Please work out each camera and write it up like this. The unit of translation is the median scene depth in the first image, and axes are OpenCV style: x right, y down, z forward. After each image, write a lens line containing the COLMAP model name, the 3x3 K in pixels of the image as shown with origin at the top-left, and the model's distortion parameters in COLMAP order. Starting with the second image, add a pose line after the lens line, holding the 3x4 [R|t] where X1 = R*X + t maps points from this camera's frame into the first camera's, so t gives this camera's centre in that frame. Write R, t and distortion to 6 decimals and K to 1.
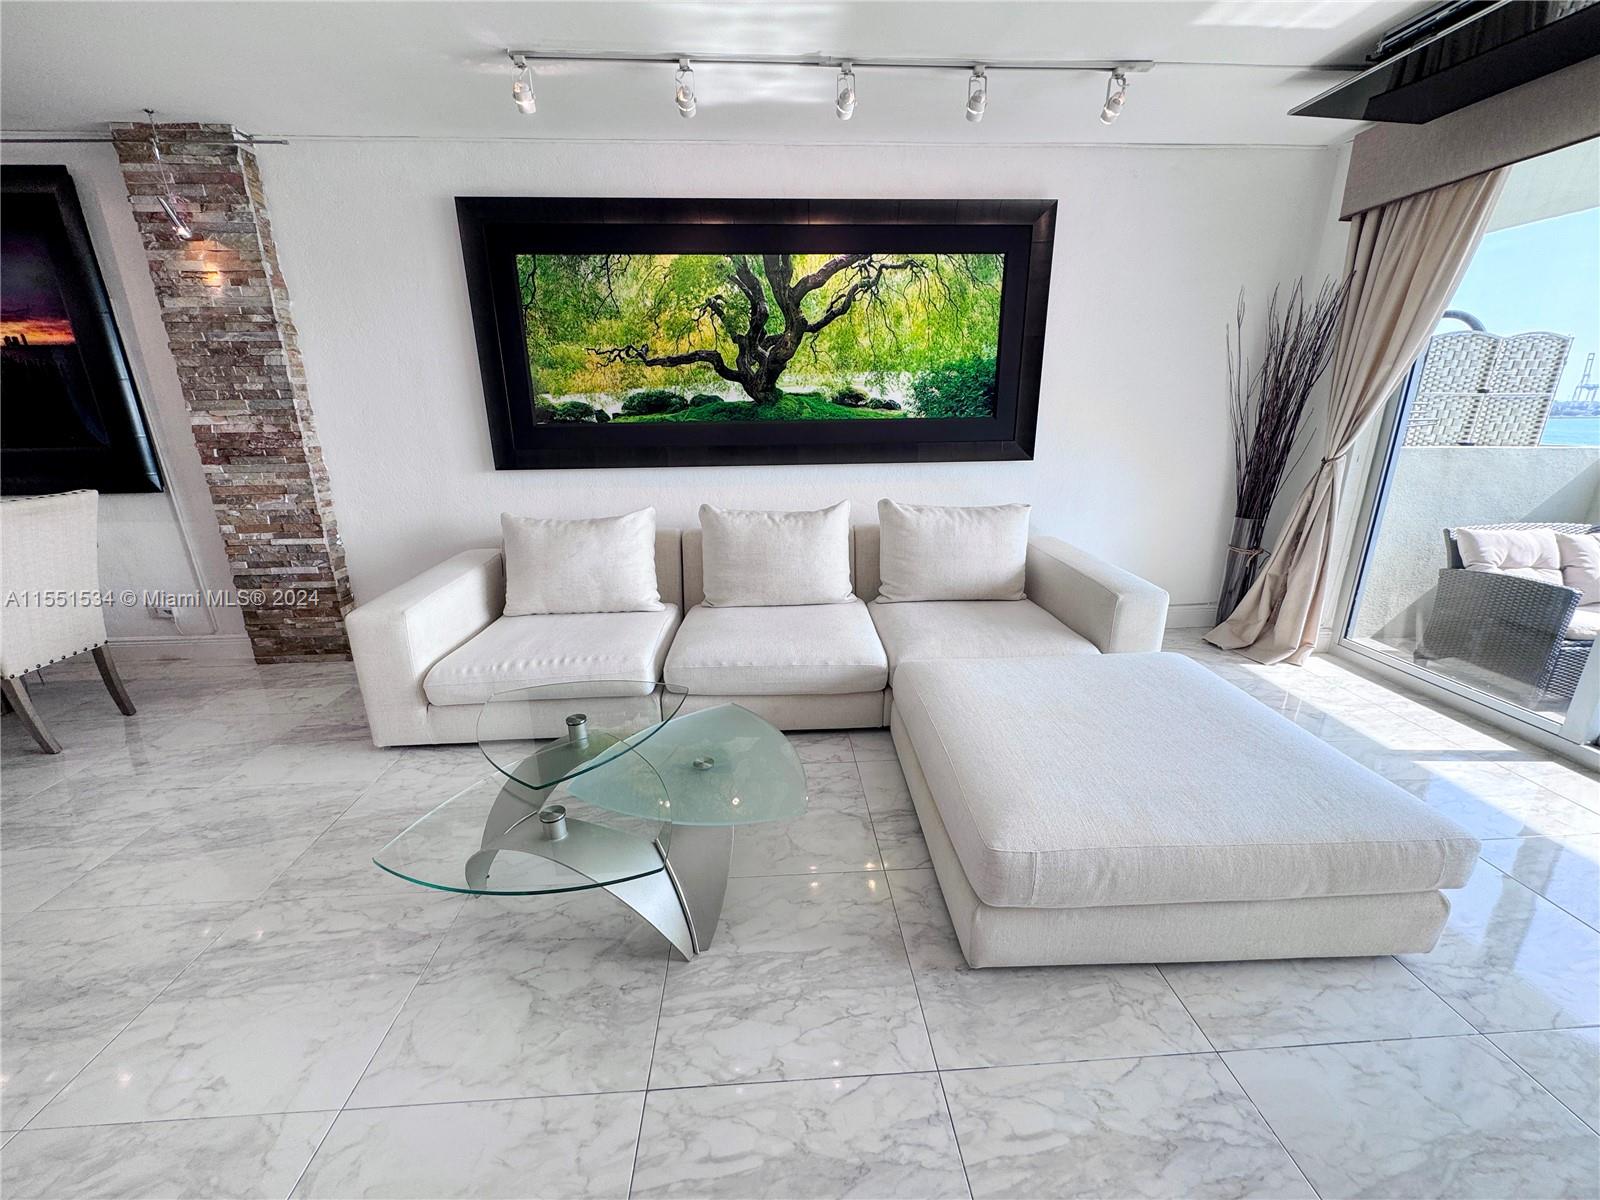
lens RADIAL K [[637.7, 0, 800.0], [0, 637.7, 600.0], [0, 0, 1]] dist [0.000976, 0.000124]
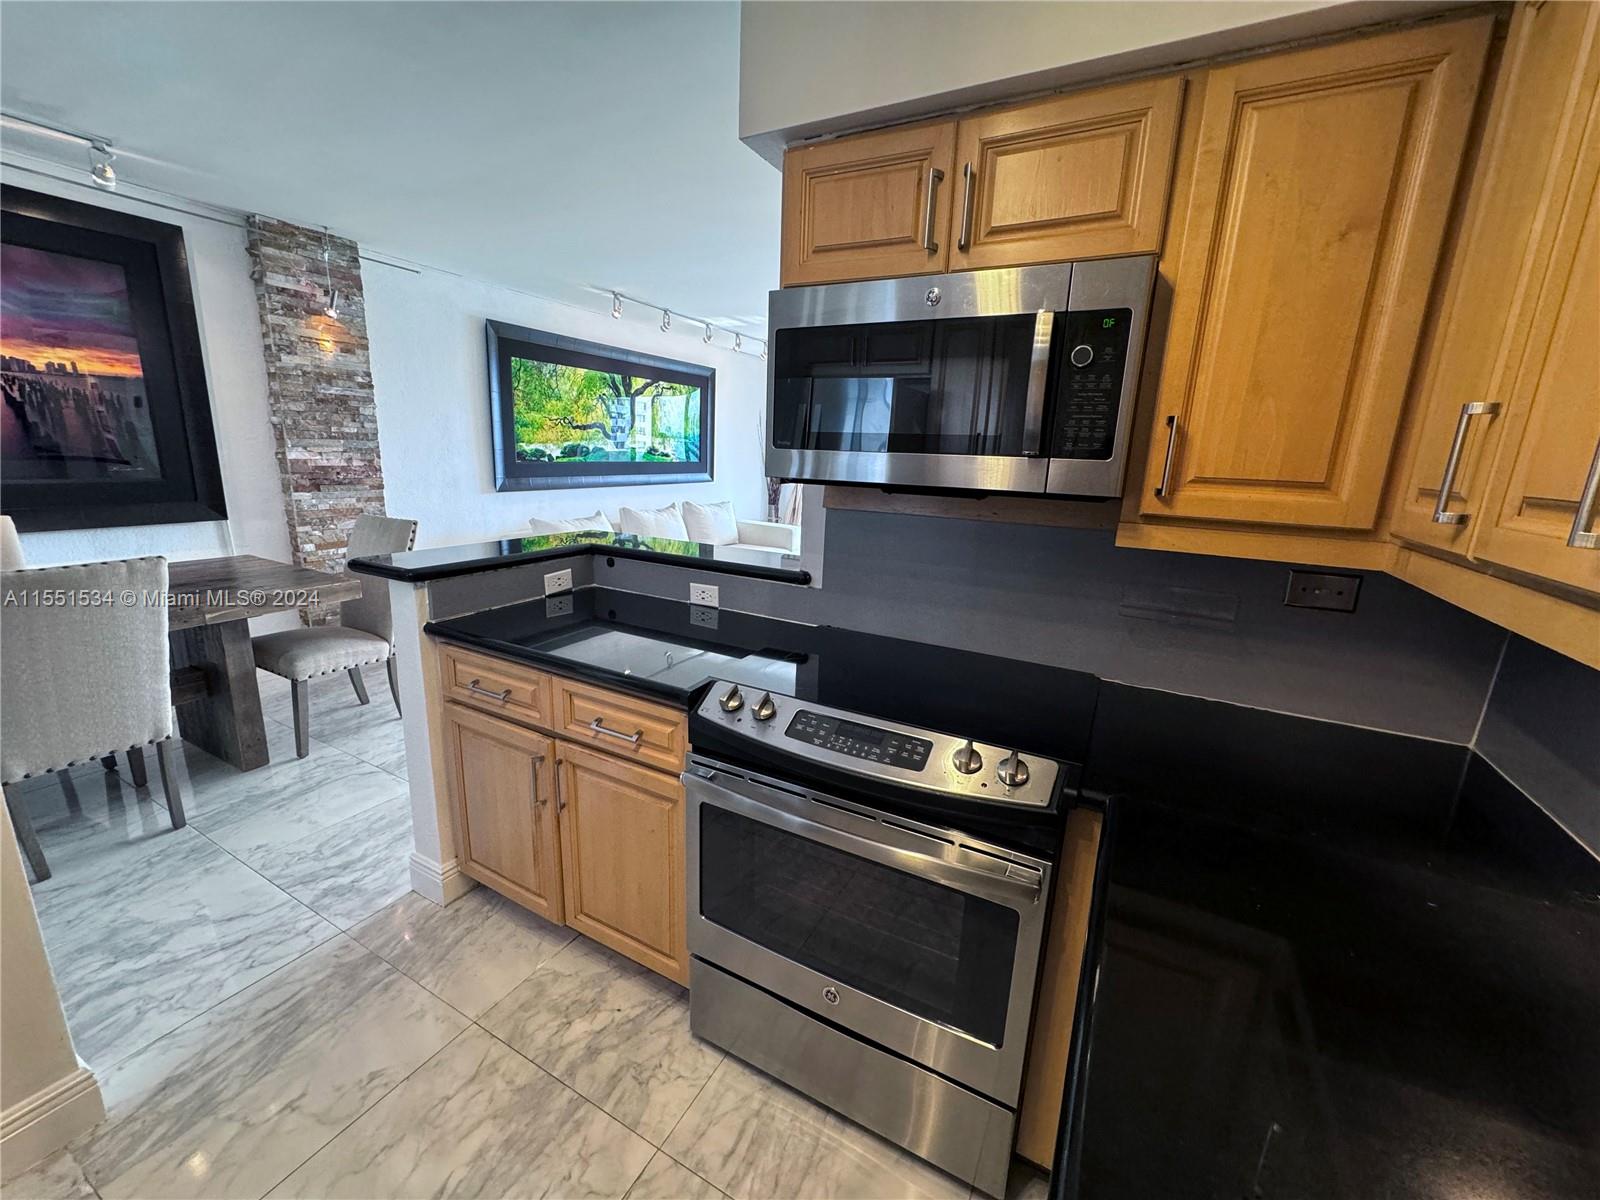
lens RADIAL K [[637.7, 0, 800.0], [0, 637.7, 600.0], [0, 0, 1]] dist [0.000976, 0.000124]
pose [[0.519446, -0.165207, 0.838381, -1.448506], [0.204002, 0.976738, 0.066075, 0.088283], [-0.829795, 0.136709, 0.541065, -0.359282]]
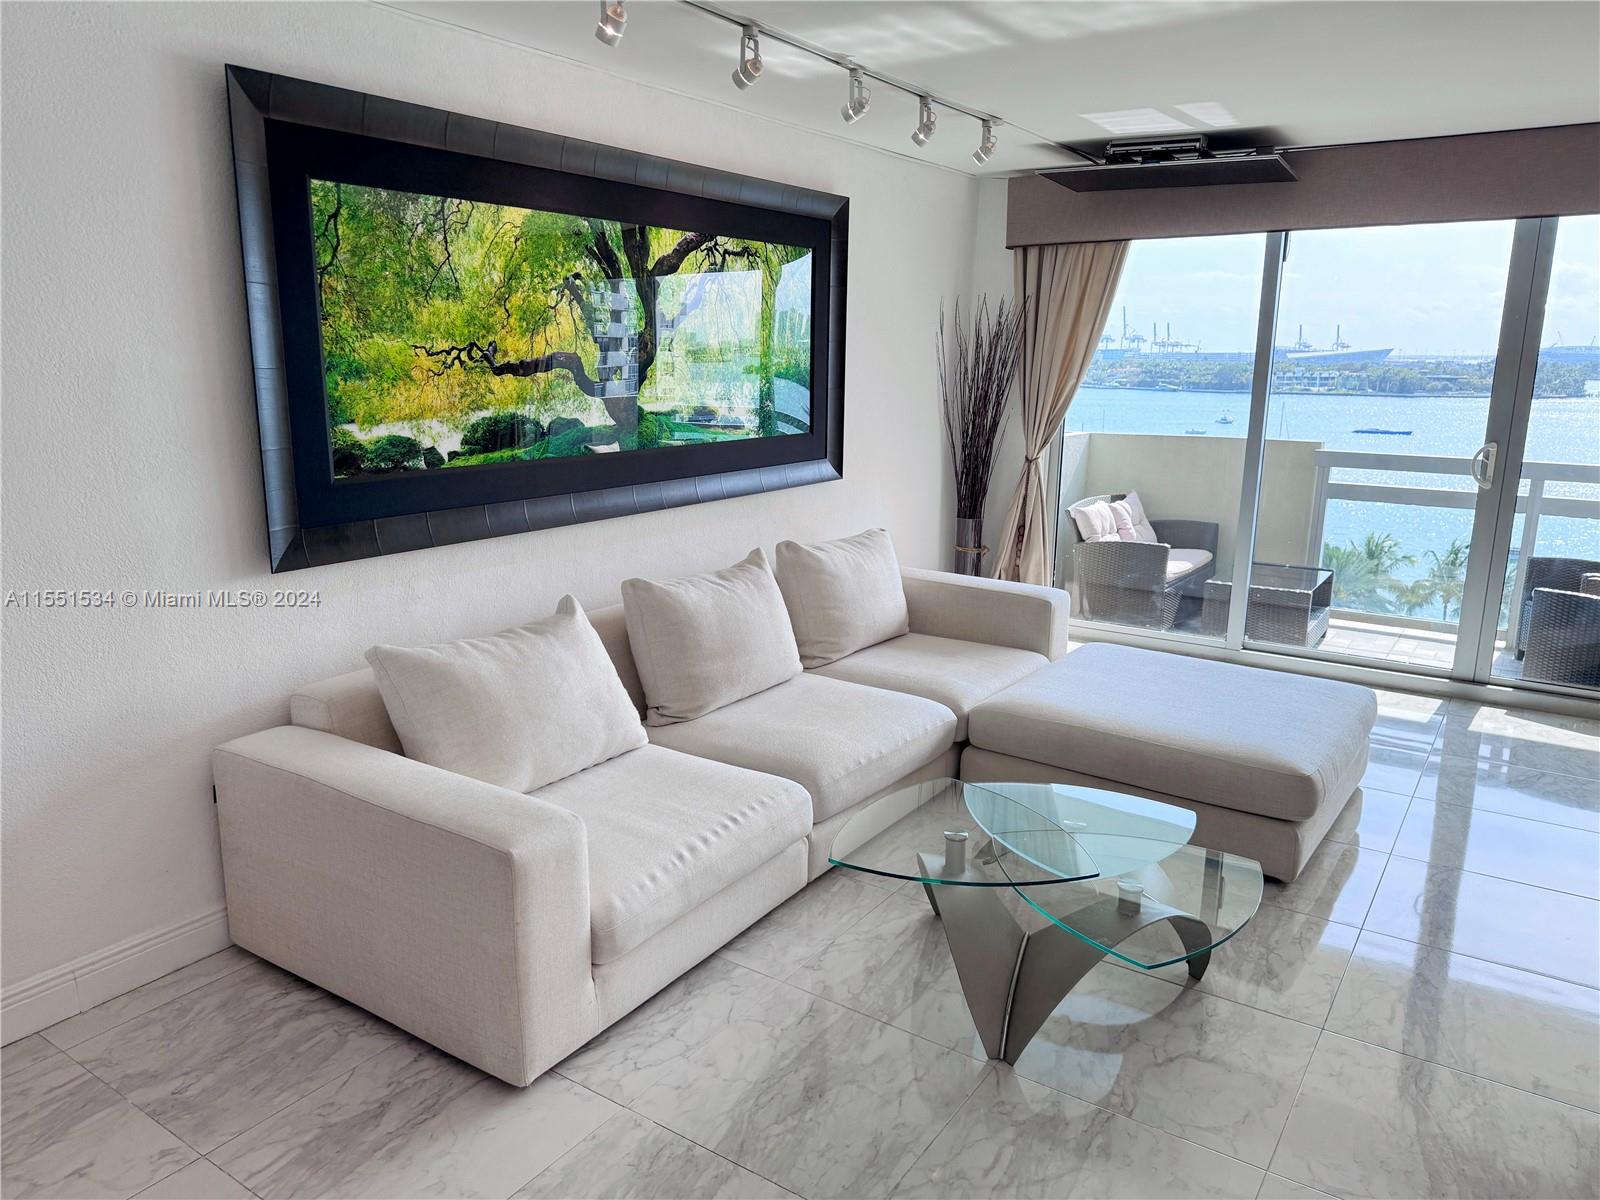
lens RADIAL K [[1119.1, 0, 808.5], [0, 1119.1, 606.8], [0, 0, 1]] dist [0.203701, -0.402616]
pose [[0.602704, -0.161128, 0.781528, -0.977772], [0.216977, 0.975591, 0.033807, -0.120726], [-0.767899, 0.149198, 0.622954, 0.111838]]
